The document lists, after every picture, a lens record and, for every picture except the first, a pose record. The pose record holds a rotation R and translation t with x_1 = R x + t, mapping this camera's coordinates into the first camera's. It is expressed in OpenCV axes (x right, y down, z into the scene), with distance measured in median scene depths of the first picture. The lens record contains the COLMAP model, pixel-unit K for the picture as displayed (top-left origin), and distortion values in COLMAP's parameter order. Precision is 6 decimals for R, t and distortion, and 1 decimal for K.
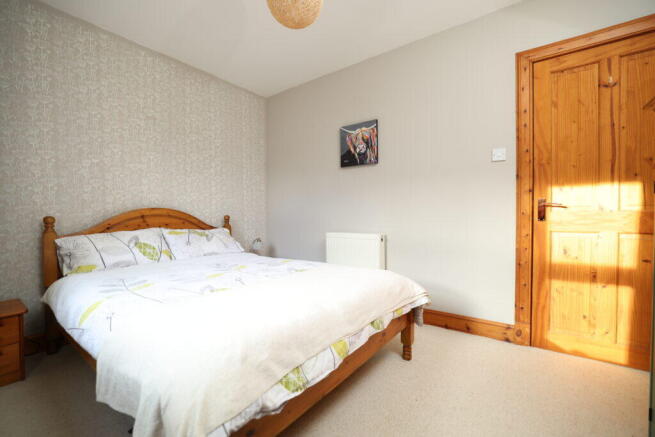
lens RADIAL K [[280.4, 0, 326.1], [0, 280.4, 212.7], [0, 0, 1]] dist [-0.027388, 0.000216]
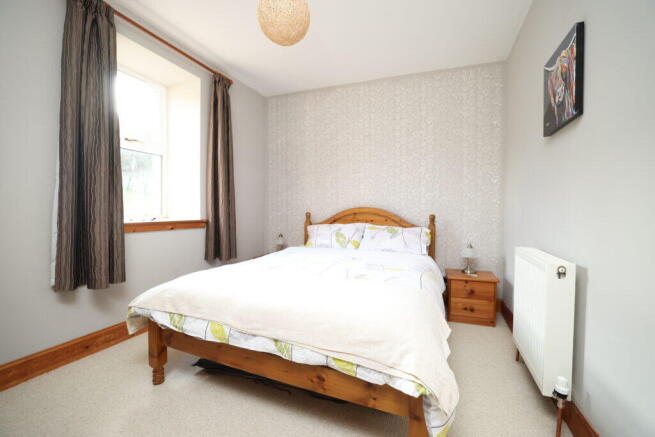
lens RADIAL K [[280.4, 0, 326.1], [0, 280.4, 212.7], [0, 0, 1]] dist [-0.027388, 0.000216]
pose [[0.255921, 0.023145, -0.966421, 0.586681], [-0.007878, 0.999730, 0.021856, -0.018651], [0.966666, 0.002020, 0.256034, 0.515335]]
